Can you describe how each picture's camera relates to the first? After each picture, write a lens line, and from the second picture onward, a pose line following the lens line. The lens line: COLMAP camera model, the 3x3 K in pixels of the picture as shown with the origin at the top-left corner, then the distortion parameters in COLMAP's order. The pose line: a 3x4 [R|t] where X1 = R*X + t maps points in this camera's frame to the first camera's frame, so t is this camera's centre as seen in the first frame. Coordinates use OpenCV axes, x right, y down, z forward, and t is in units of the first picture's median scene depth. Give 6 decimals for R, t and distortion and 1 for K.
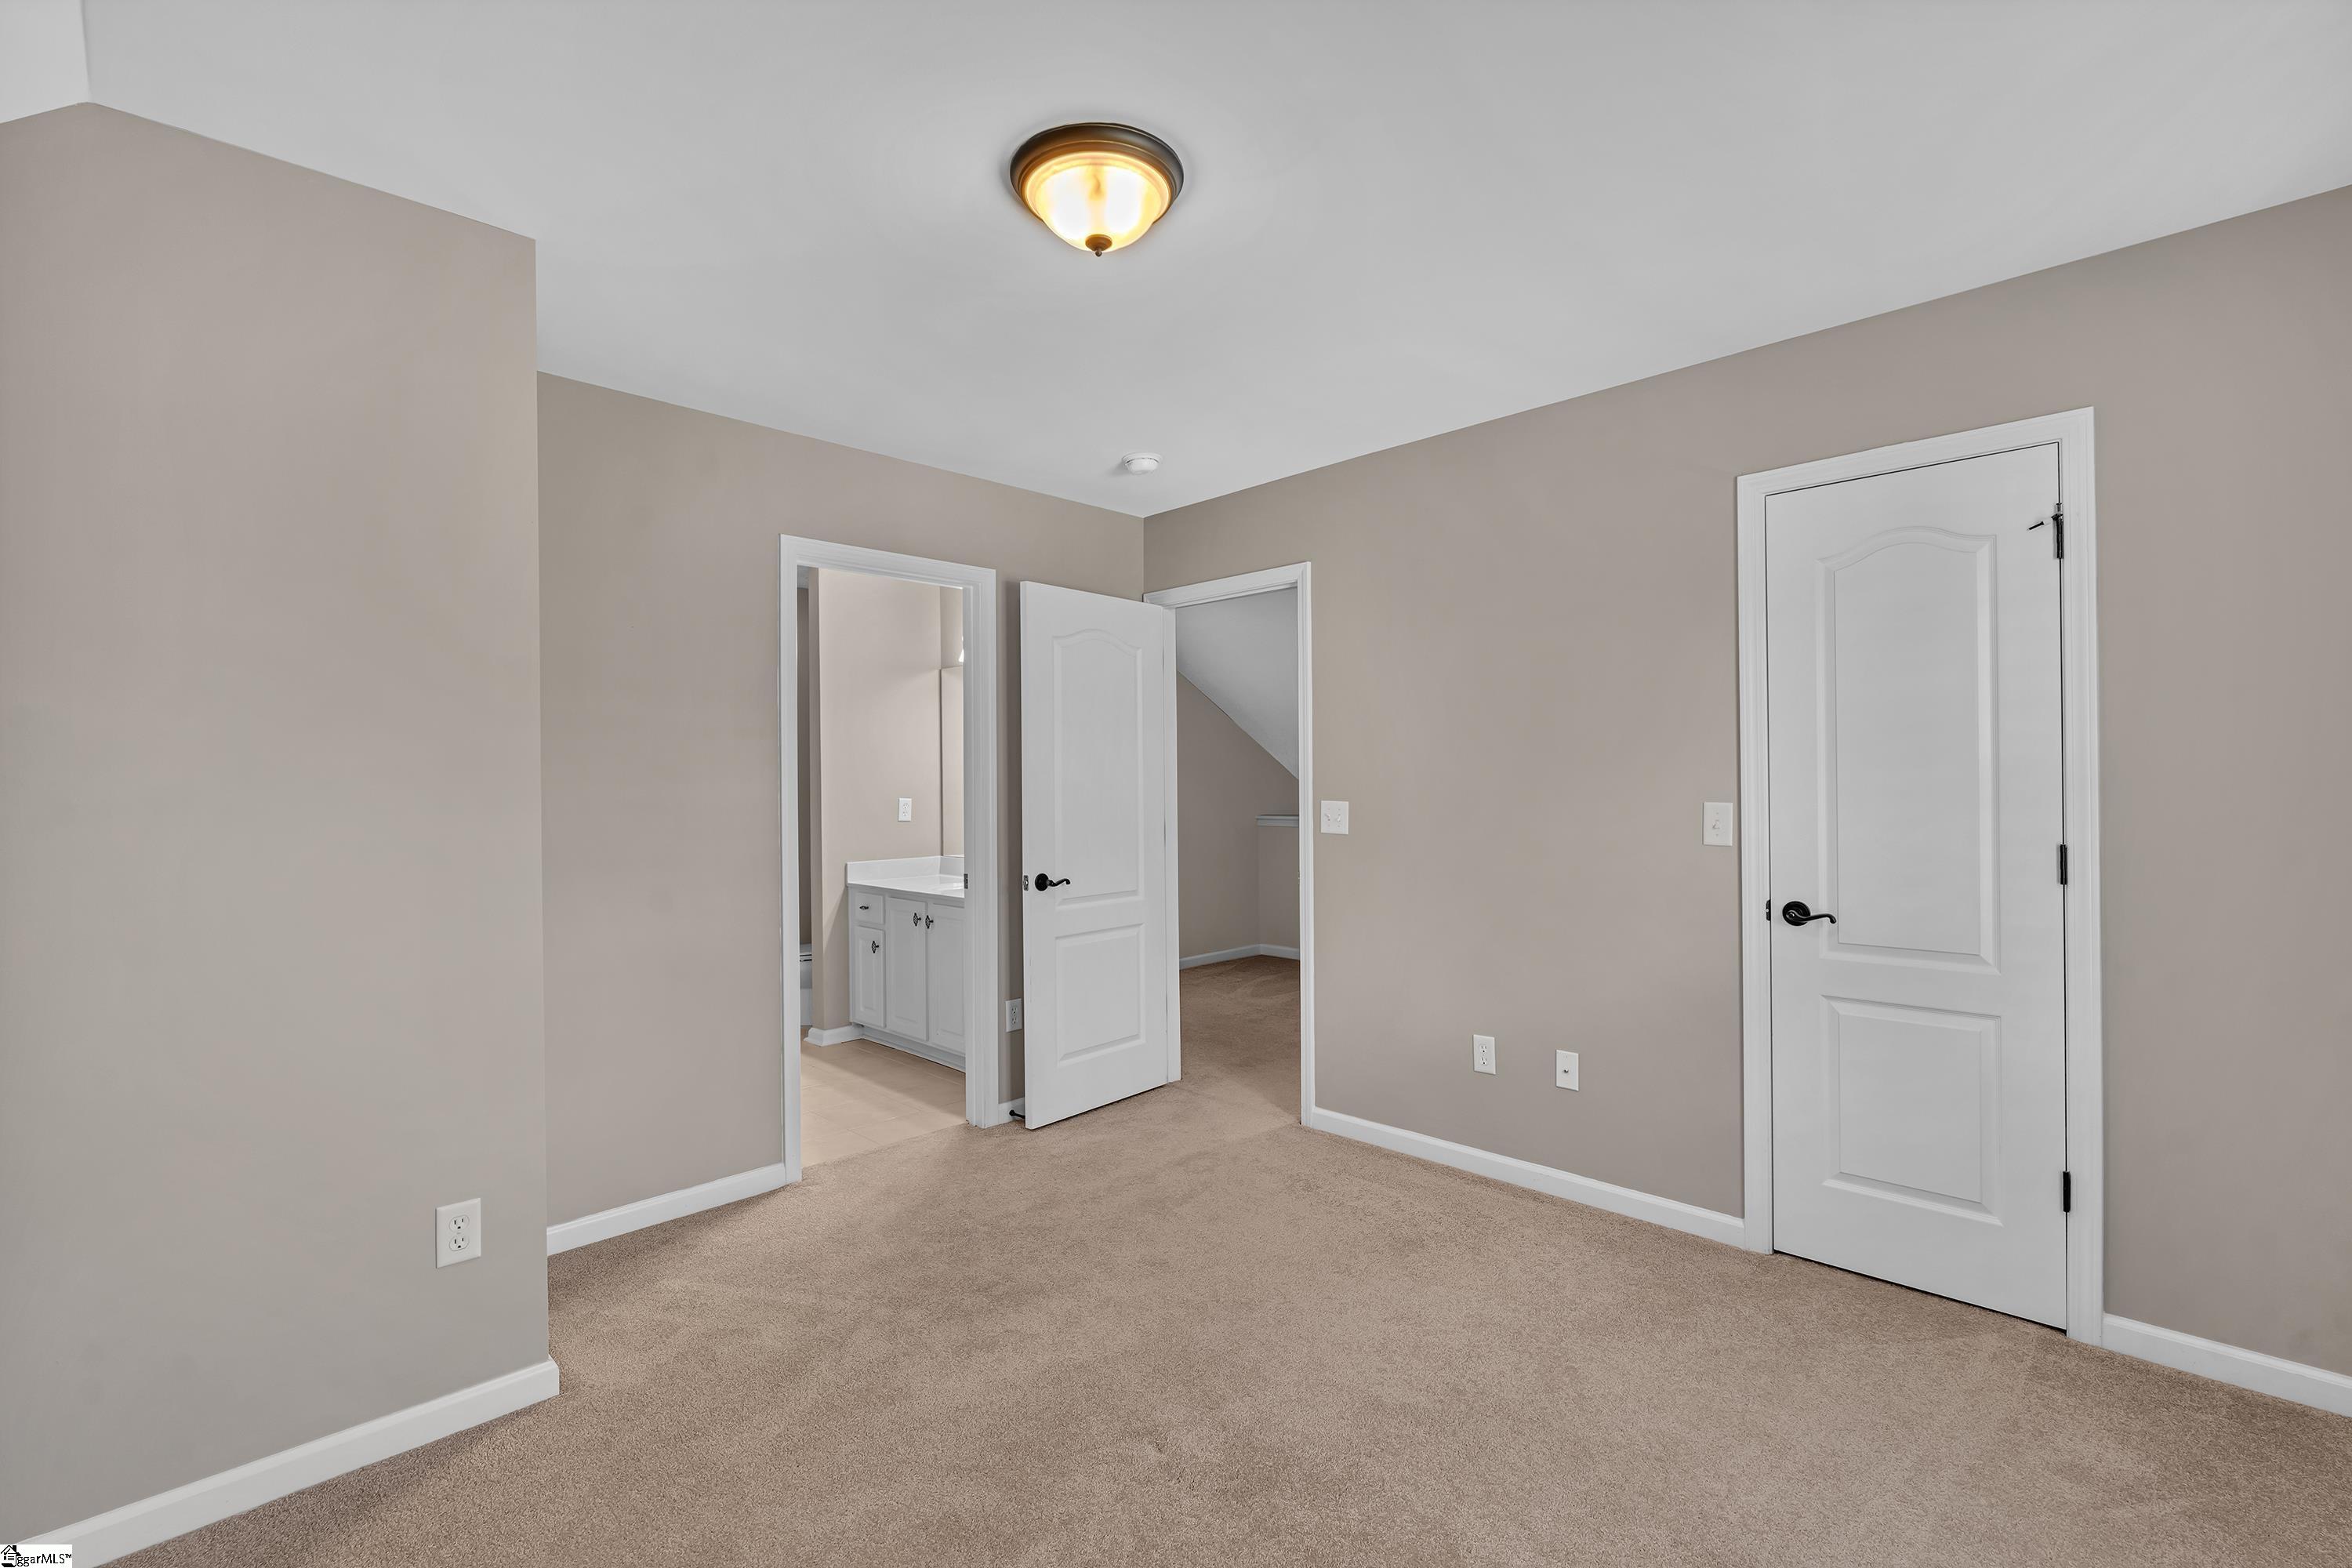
lens RADIAL K [[1028.1, 0, 1175.0], [0, 1028.1, 788.1], [0, 0, 1]] dist [-0.007247, 0.000068]
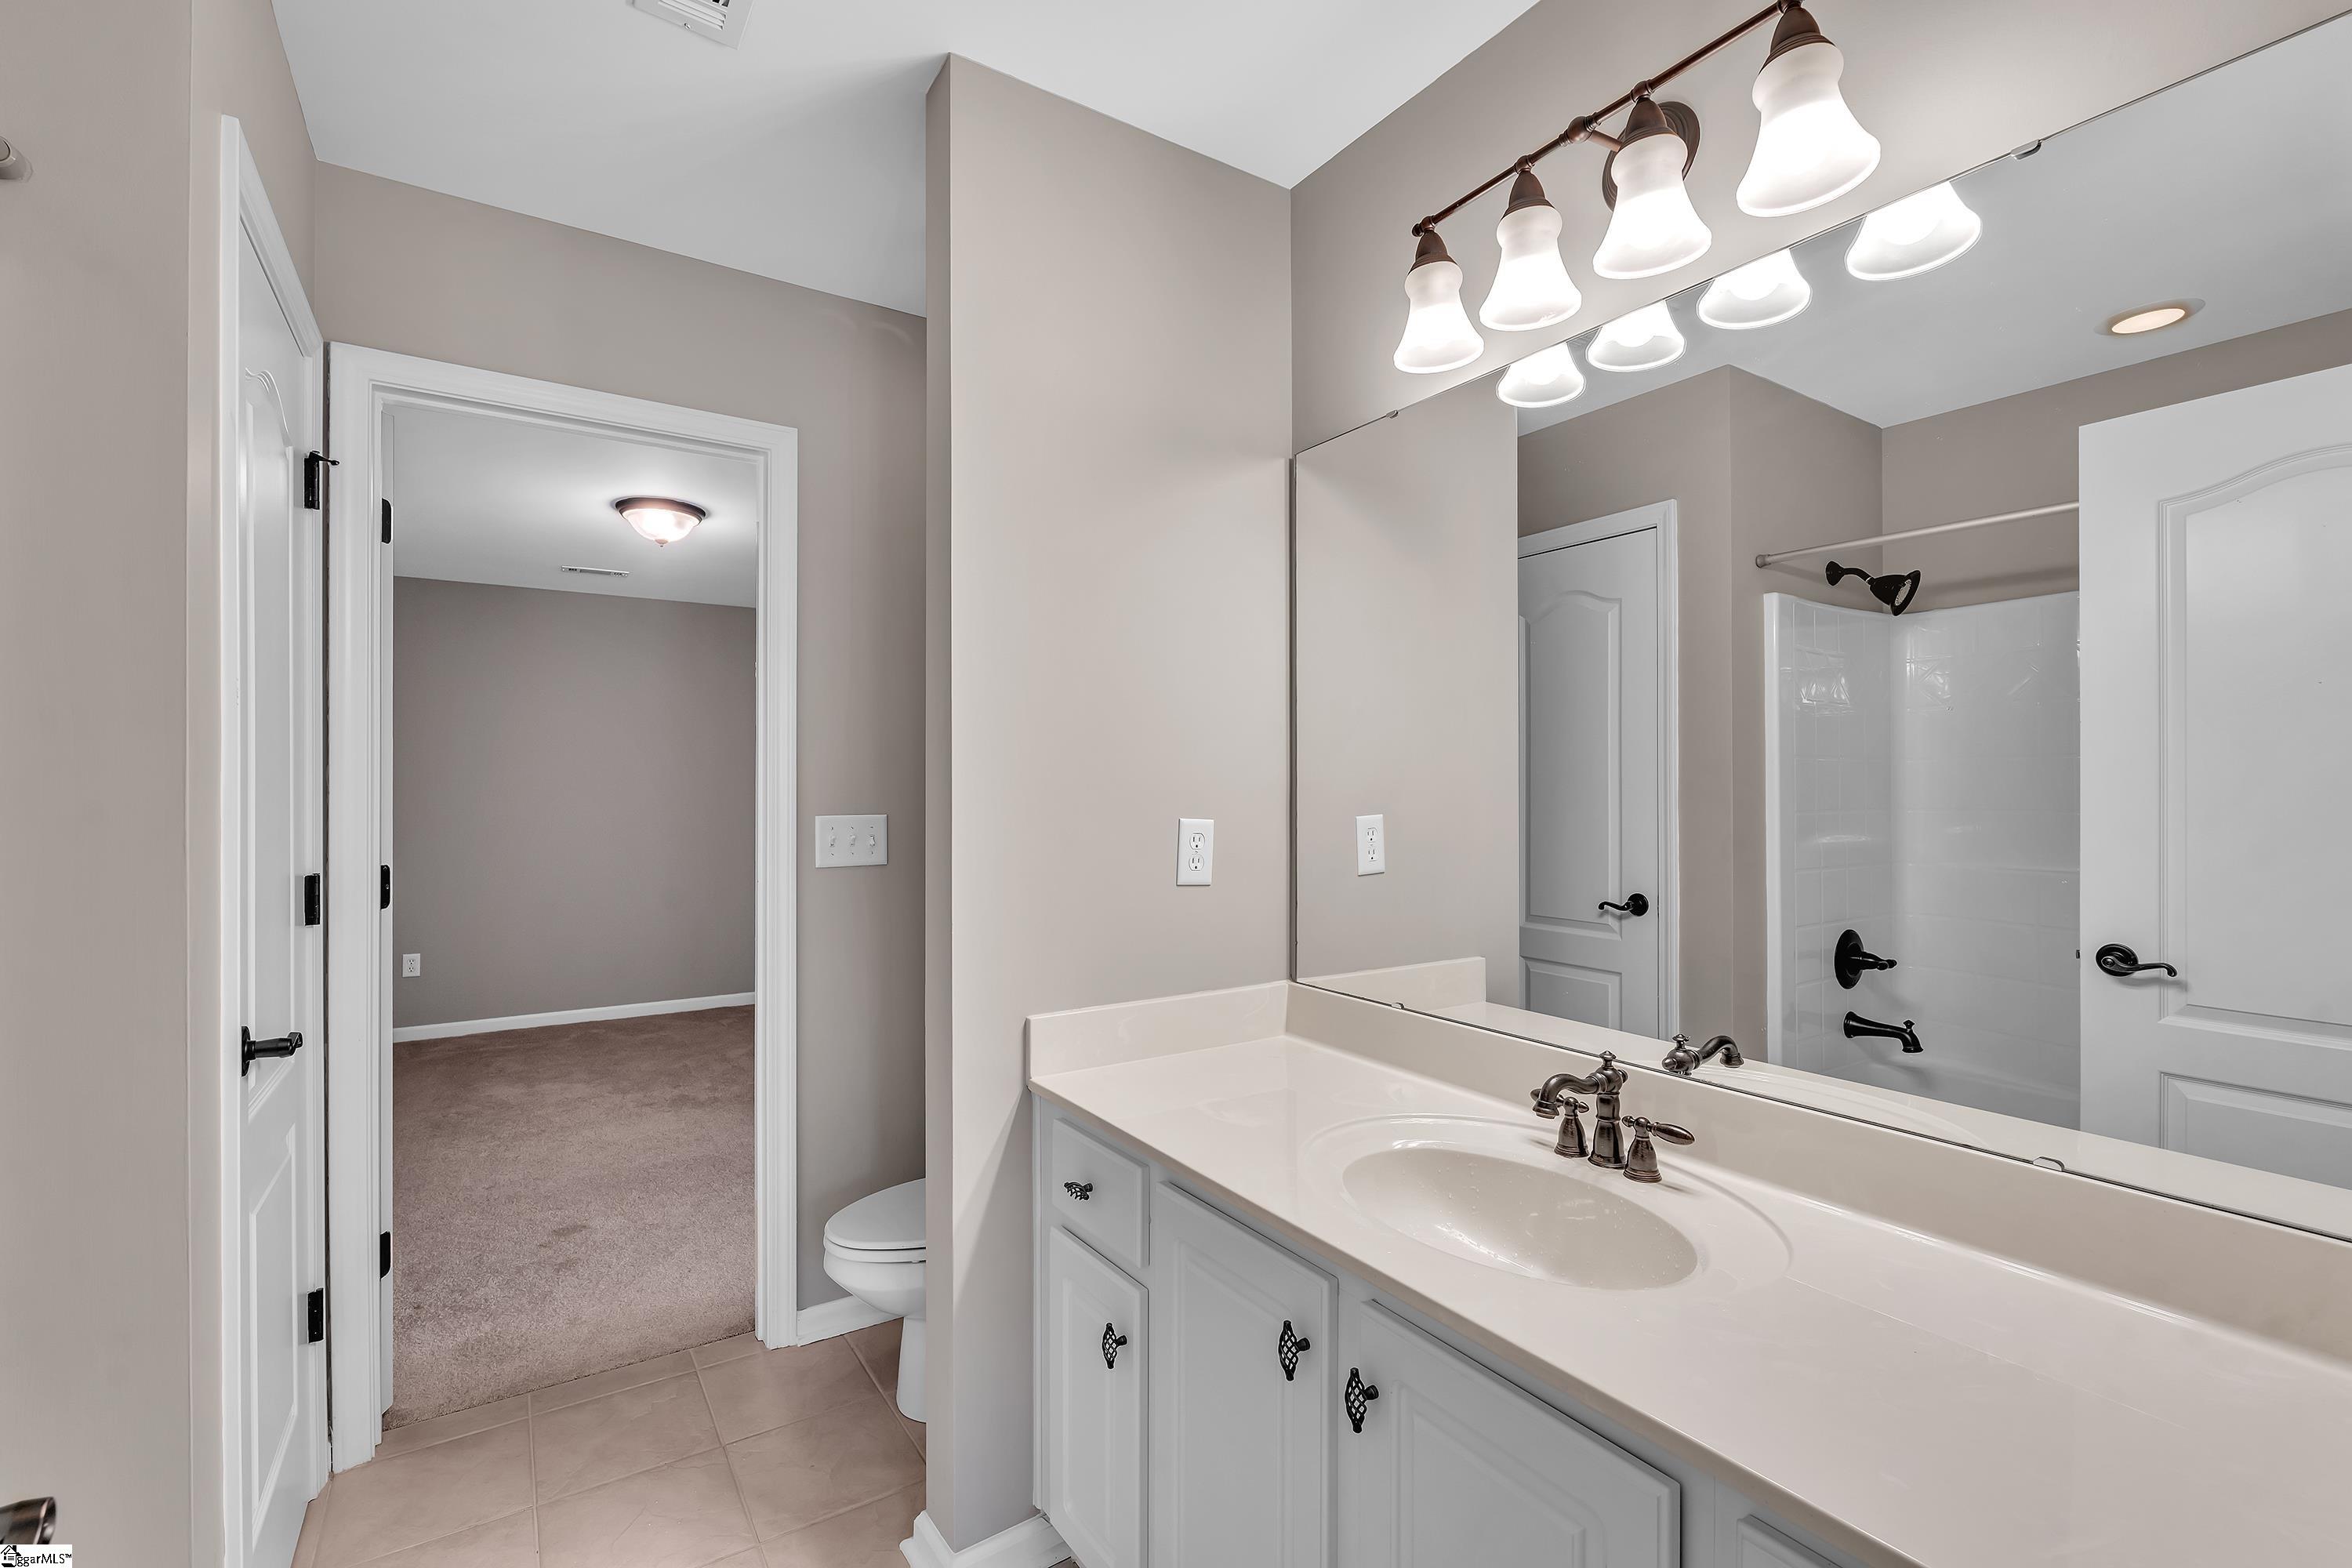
lens RADIAL K [[1028.1, 0, 1175.0], [0, 1028.1, 788.1], [0, 0, 1]] dist [-0.007247, 0.000068]
pose [[0.977509, 0.005808, -0.210813, -0.196476], [-0.009444, 0.999823, -0.016246, 0.005366], [0.210681, 0.017871, 0.977392, 0.656473]]
